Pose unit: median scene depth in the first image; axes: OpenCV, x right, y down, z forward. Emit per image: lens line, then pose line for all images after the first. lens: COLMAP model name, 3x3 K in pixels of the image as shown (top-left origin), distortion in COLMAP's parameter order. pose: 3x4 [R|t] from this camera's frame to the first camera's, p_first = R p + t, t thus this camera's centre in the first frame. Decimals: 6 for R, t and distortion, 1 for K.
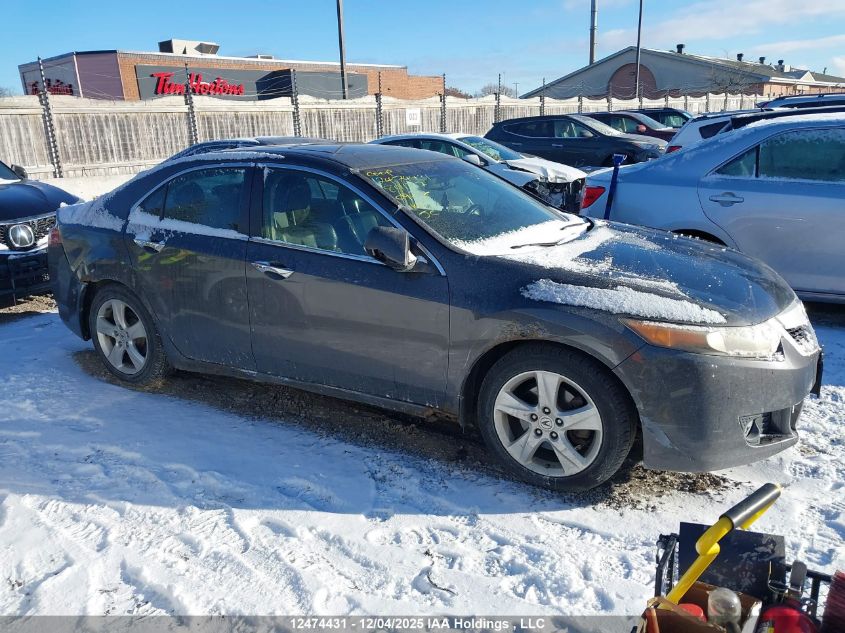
lens RADIAL K [[651.4, 0, 422.5], [0, 651.4, 316.5], [0, 0, 1]] dist [0.004986, -0.001347]
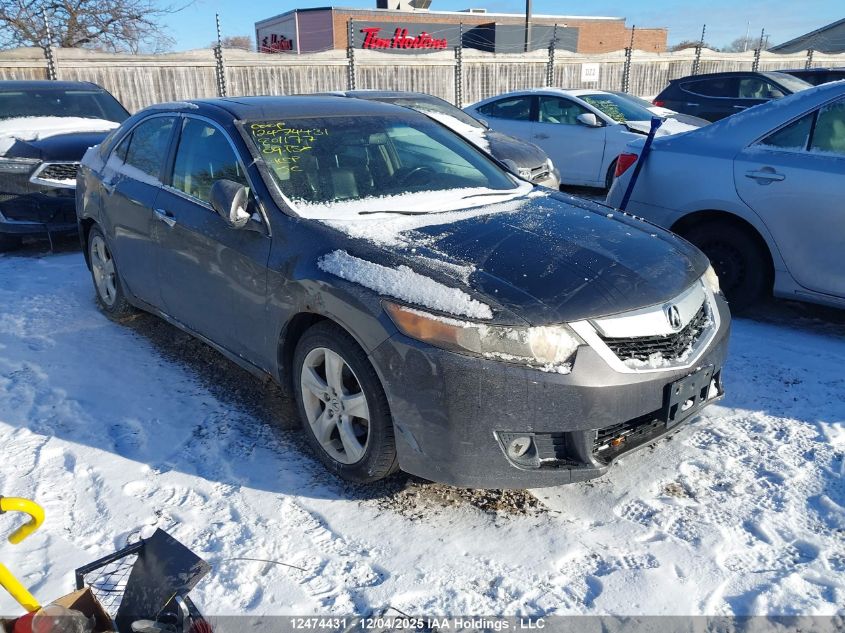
lens RADIAL K [[651.4, 0, 422.5], [0, 651.4, 316.5], [0, 0, 1]] dist [0.004986, -0.001347]
pose [[0.949209, 0.118201, -0.291601, 0.378221], [-0.100170, 0.992059, 0.076062, -0.029696], [0.298275, -0.042989, 0.953511, 0.106478]]
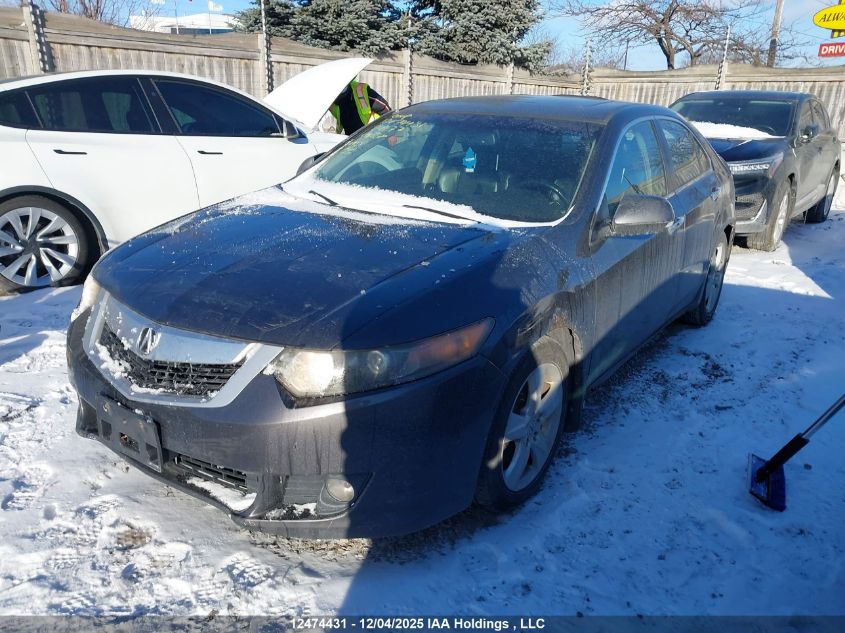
lens RADIAL K [[682.5, 0, 447.5], [0, 682.5, 320.4], [0, 0, 1]] dist [0.005006, 0.006461]
pose [[-0.072689, 0.330902, -0.940862, 0.881111], [-0.303644, 0.891232, 0.336906, -0.260482], [0.950009, 0.310176, 0.035694, 0.914833]]
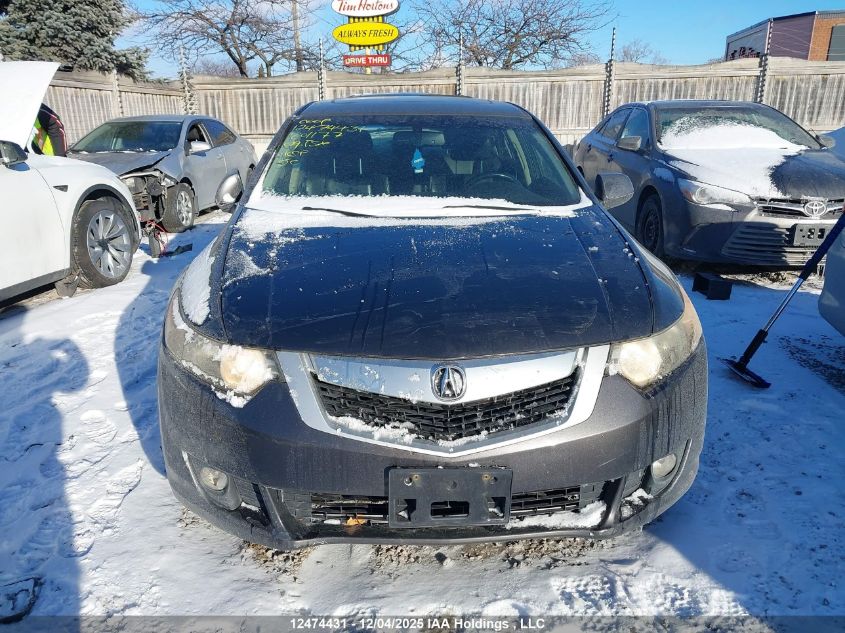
lens RADIAL K [[657.9, 0, 435.2], [0, 657.9, 310.0], [0, 0, 1]] dist [0.008909, -0.000121]
pose [[0.558747, 0.260616, -0.787325, 0.732624], [-0.237581, 0.959853, 0.149120, -0.112013], [0.794580, 0.103734, 0.598232, 0.462761]]
